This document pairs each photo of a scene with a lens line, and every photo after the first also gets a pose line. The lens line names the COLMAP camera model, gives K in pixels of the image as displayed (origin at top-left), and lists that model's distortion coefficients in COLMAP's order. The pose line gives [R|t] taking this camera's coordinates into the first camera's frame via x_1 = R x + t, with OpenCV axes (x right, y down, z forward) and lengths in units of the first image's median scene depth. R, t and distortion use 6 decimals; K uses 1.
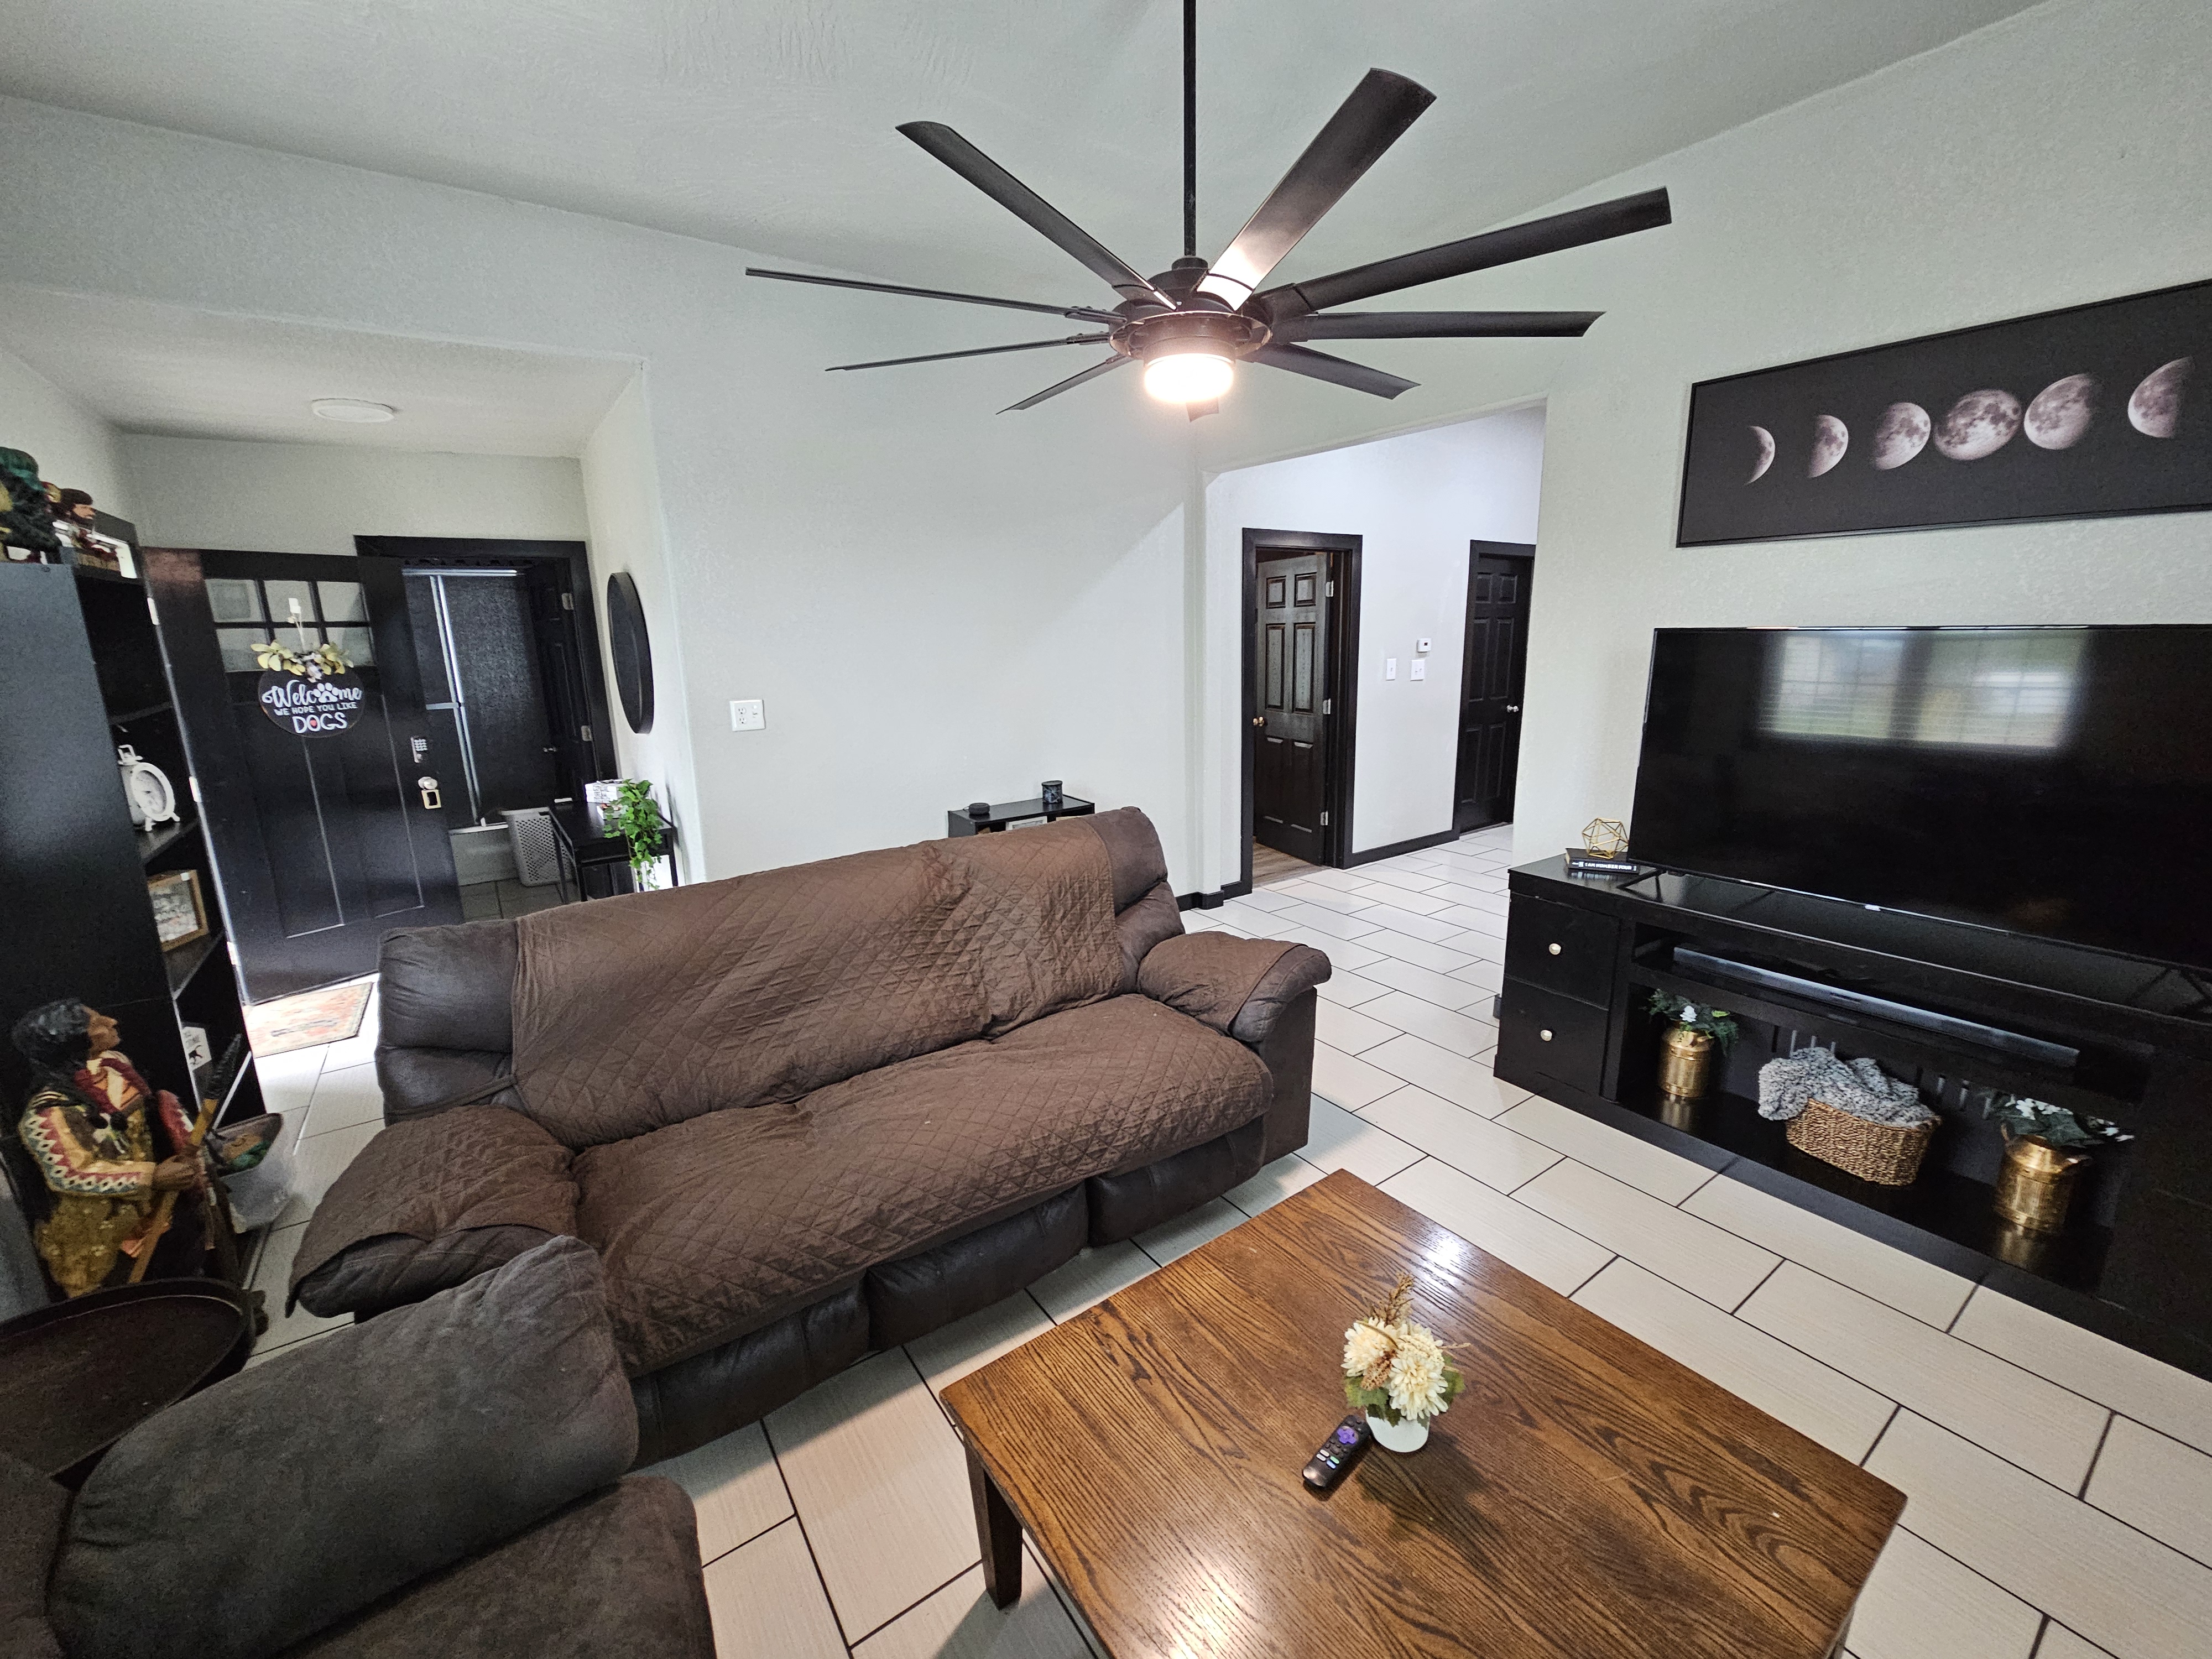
lens RADIAL K [[901.1, 0, 1112.9], [0, 901.1, 817.3], [0, 0, 1]] dist [0.000125, 0.000283]
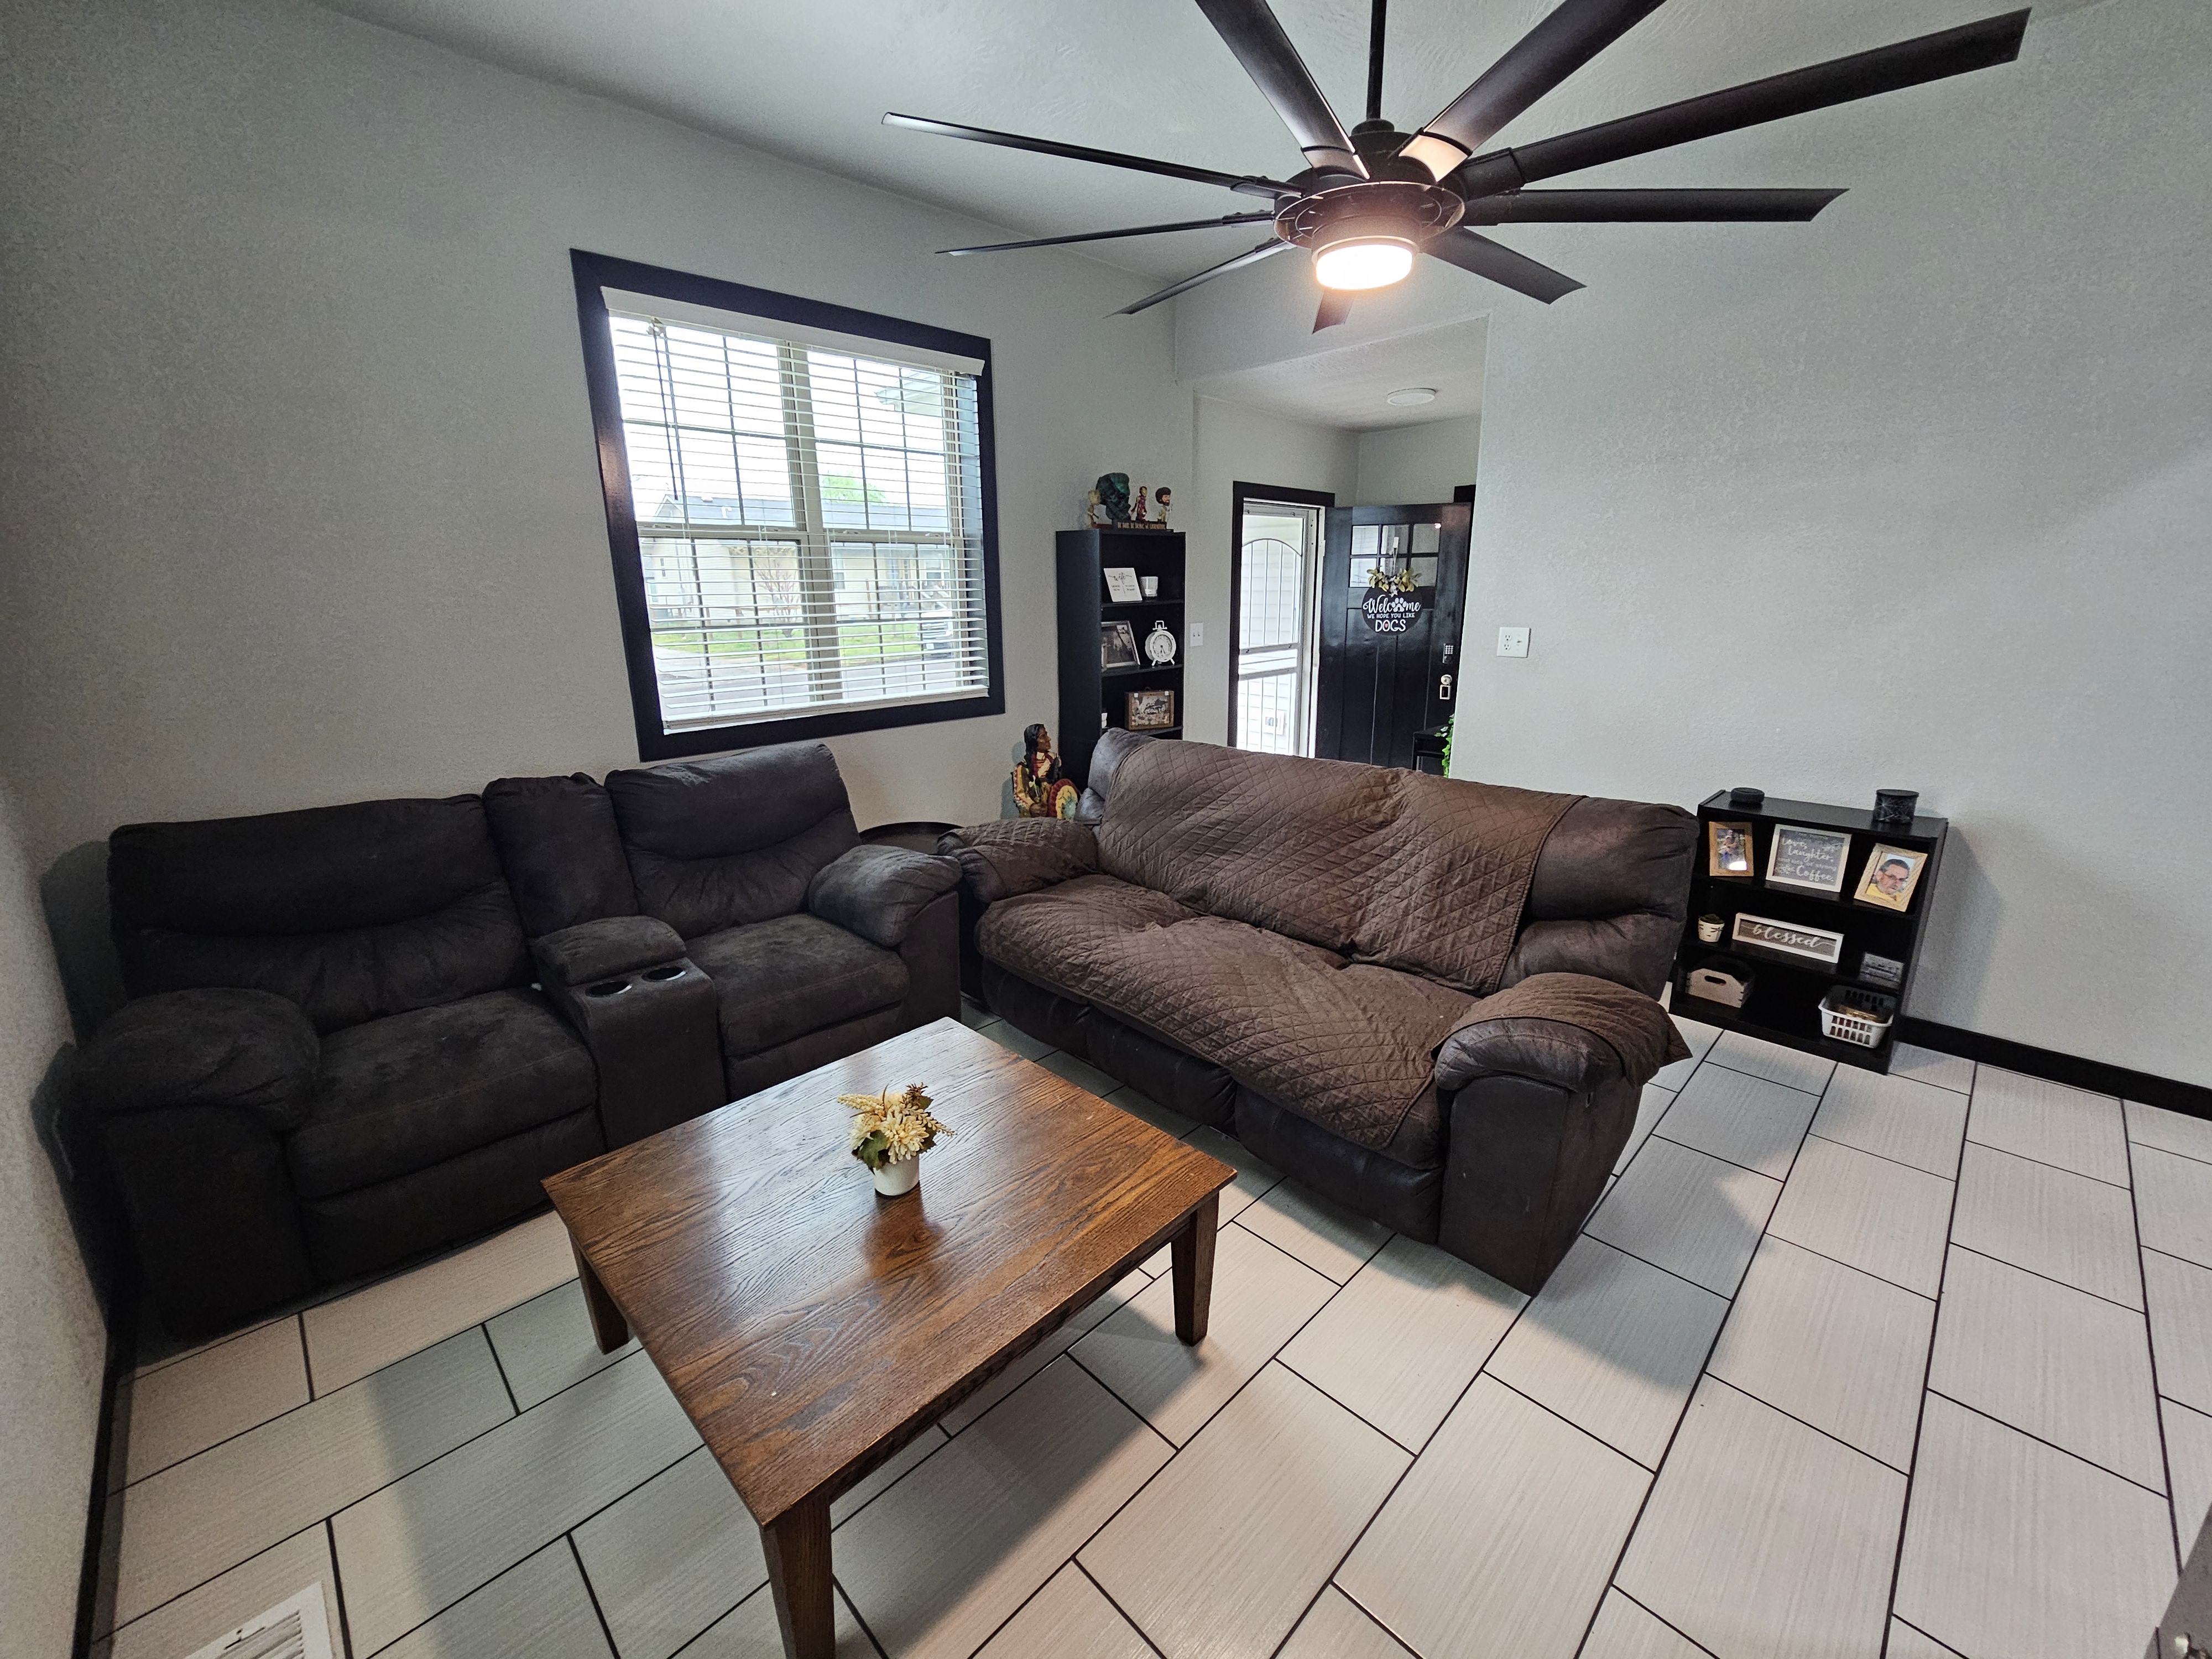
lens RADIAL K [[903.4, 0, 1110.3], [0, 903.4, 827.0], [0, 0, 1]] dist [0.000214, 0.000107]
pose [[0.156326, 0.276976, -0.948075, 0.738512], [-0.194977, 0.949642, 0.245284, -0.098627], [0.968270, 0.146509, 0.202457, 0.482227]]
